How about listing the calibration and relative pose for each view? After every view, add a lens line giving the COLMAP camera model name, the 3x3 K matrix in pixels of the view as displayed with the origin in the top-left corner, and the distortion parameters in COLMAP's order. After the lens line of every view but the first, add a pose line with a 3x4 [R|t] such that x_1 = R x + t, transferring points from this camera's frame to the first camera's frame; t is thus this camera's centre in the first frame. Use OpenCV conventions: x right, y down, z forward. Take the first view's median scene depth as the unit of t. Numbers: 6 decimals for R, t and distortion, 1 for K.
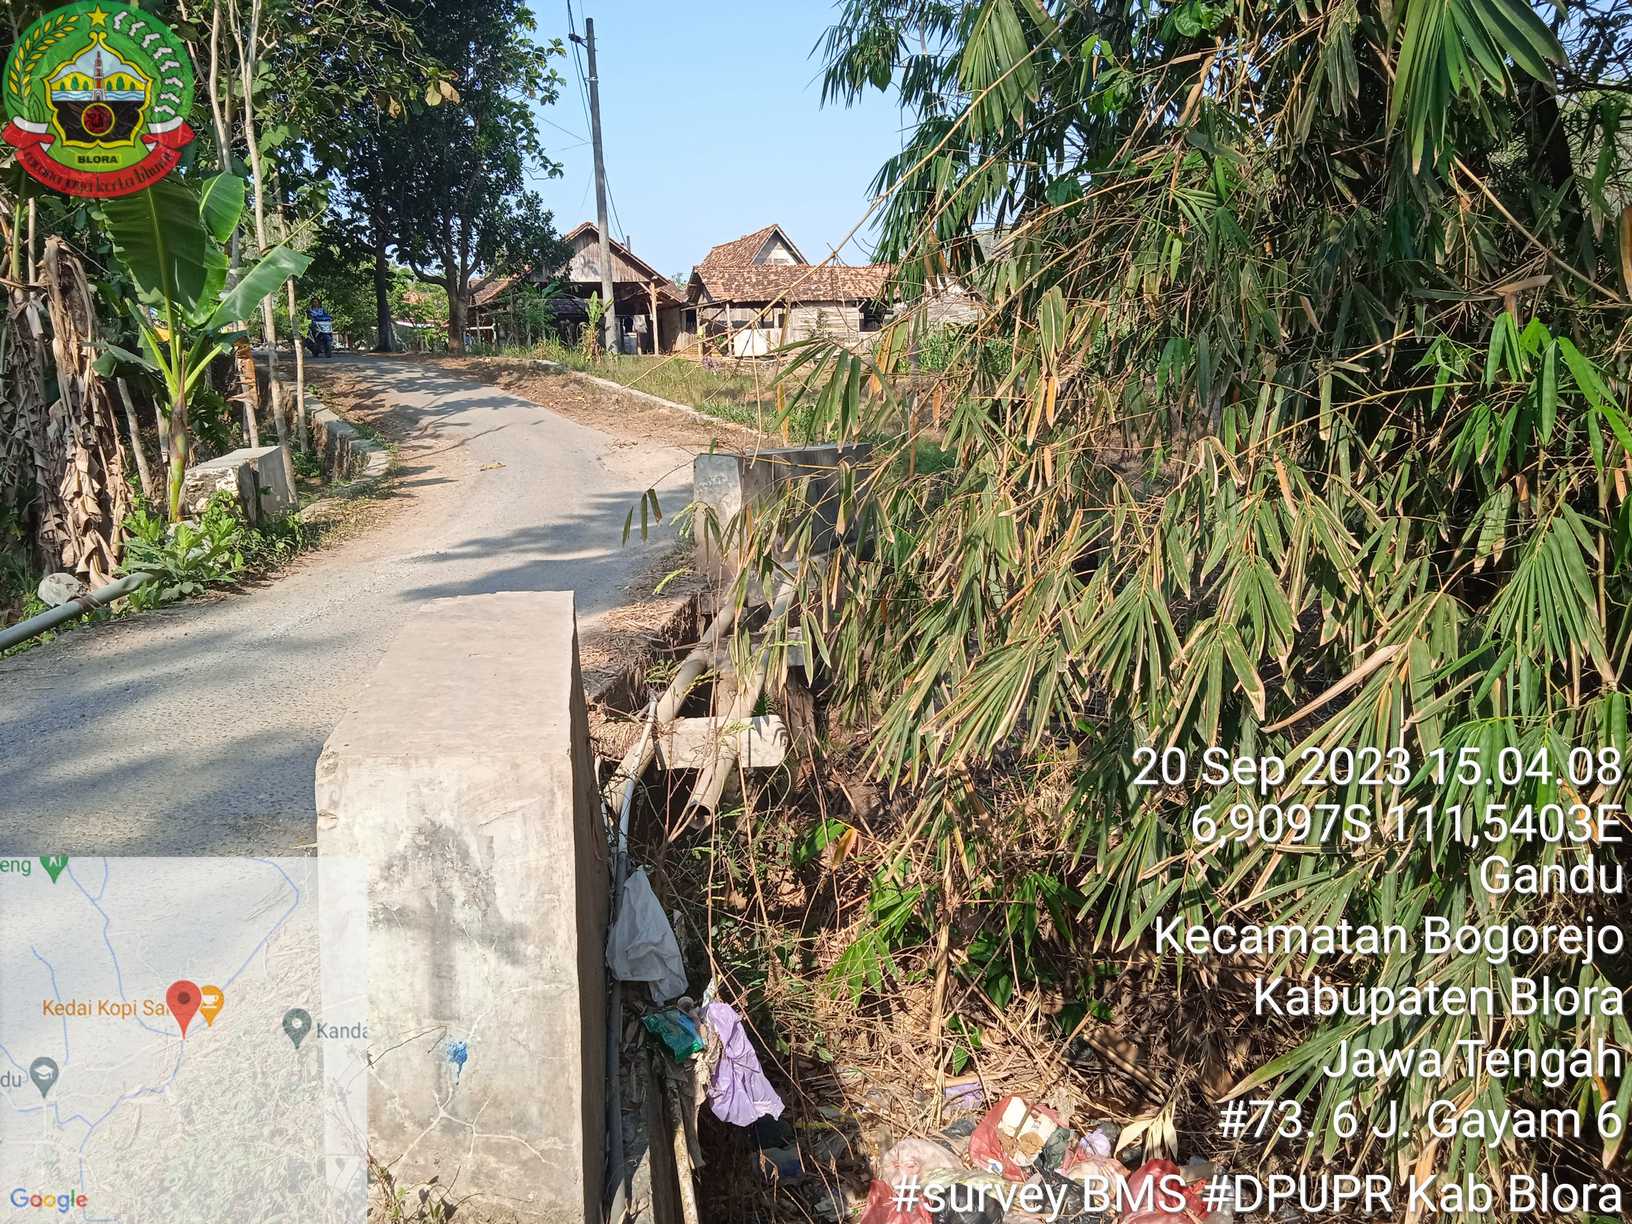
lens RADIAL K [[1359.4, 0, 816.0], [0, 1359.4, 612.0], [0, 0, 1]] dist [0.052361, -0.072363]
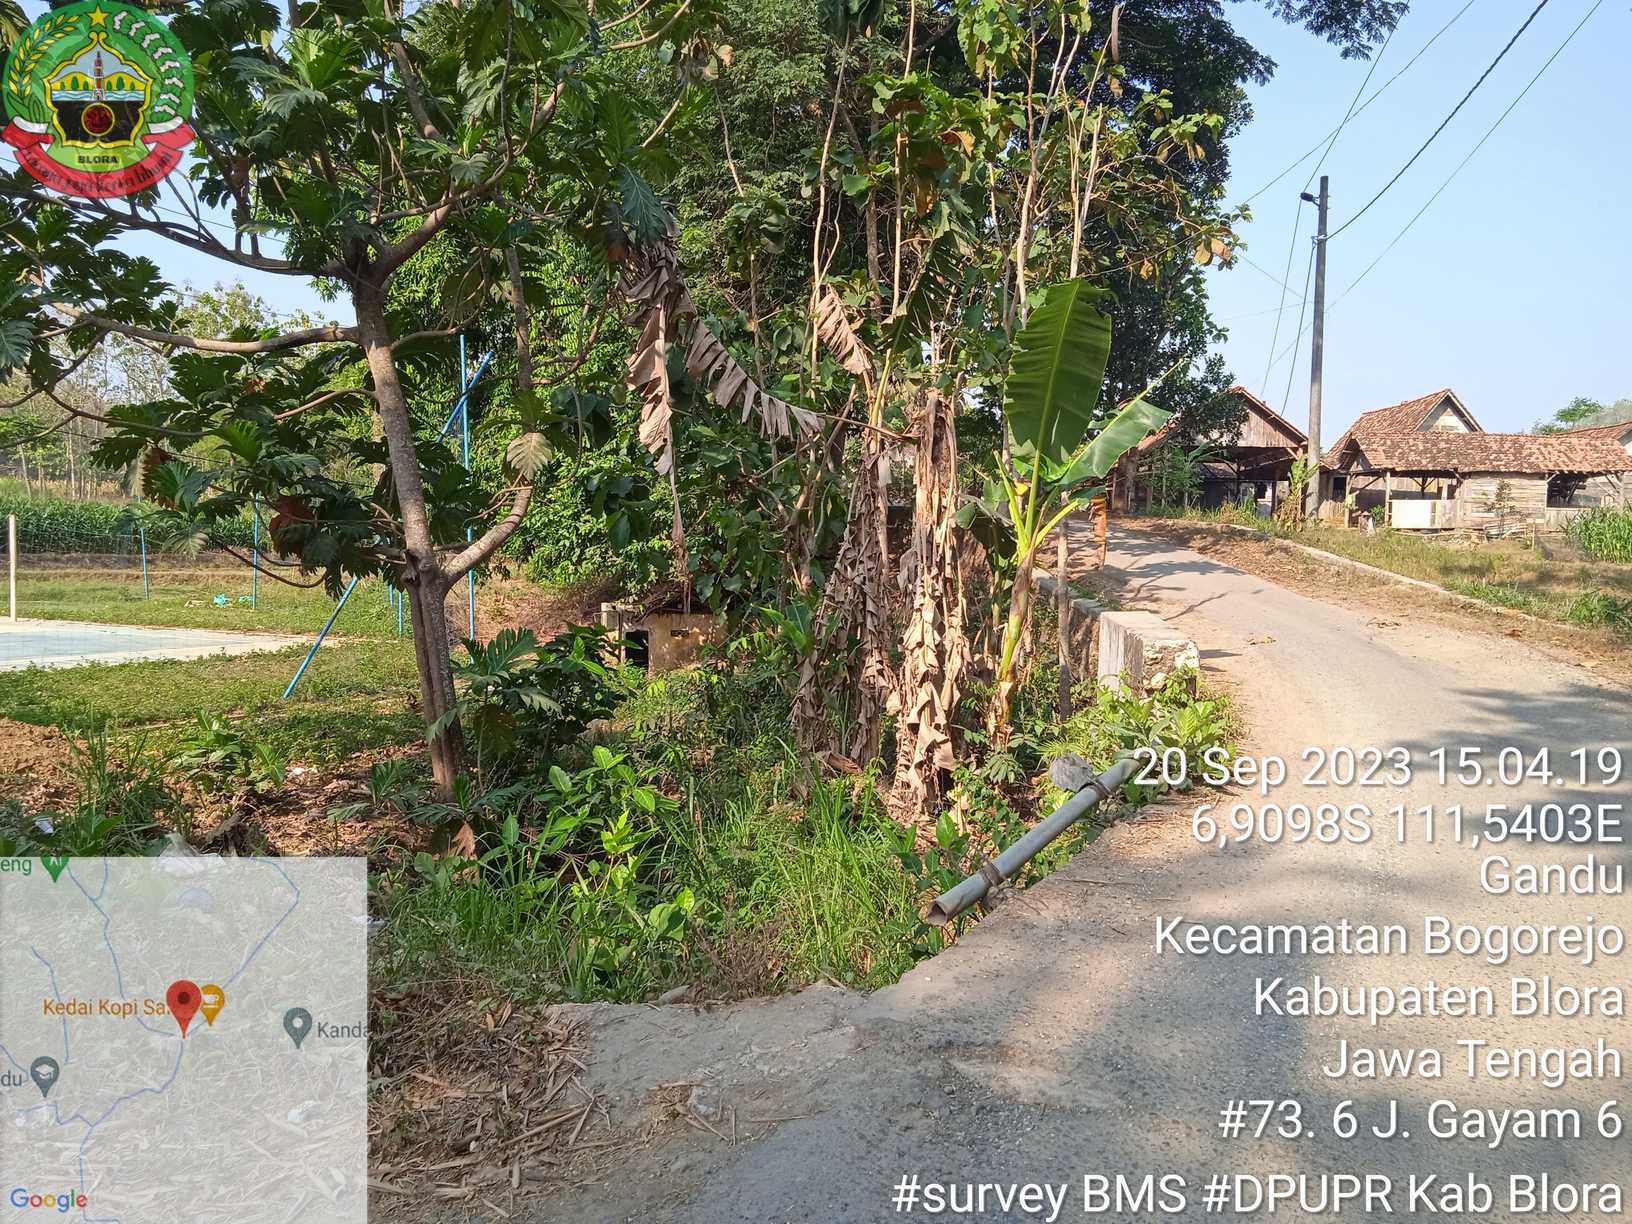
lens RADIAL K [[1359.4, 0, 816.0], [0, 1359.4, 612.0], [0, 0, 1]] dist [0.052361, -0.072363]
pose [[0.912976, 0.072446, -0.401531, -0.094308], [-0.118312, 0.988835, -0.090600, -0.005127], [0.390484, 0.130222, 0.911353, 0.034392]]
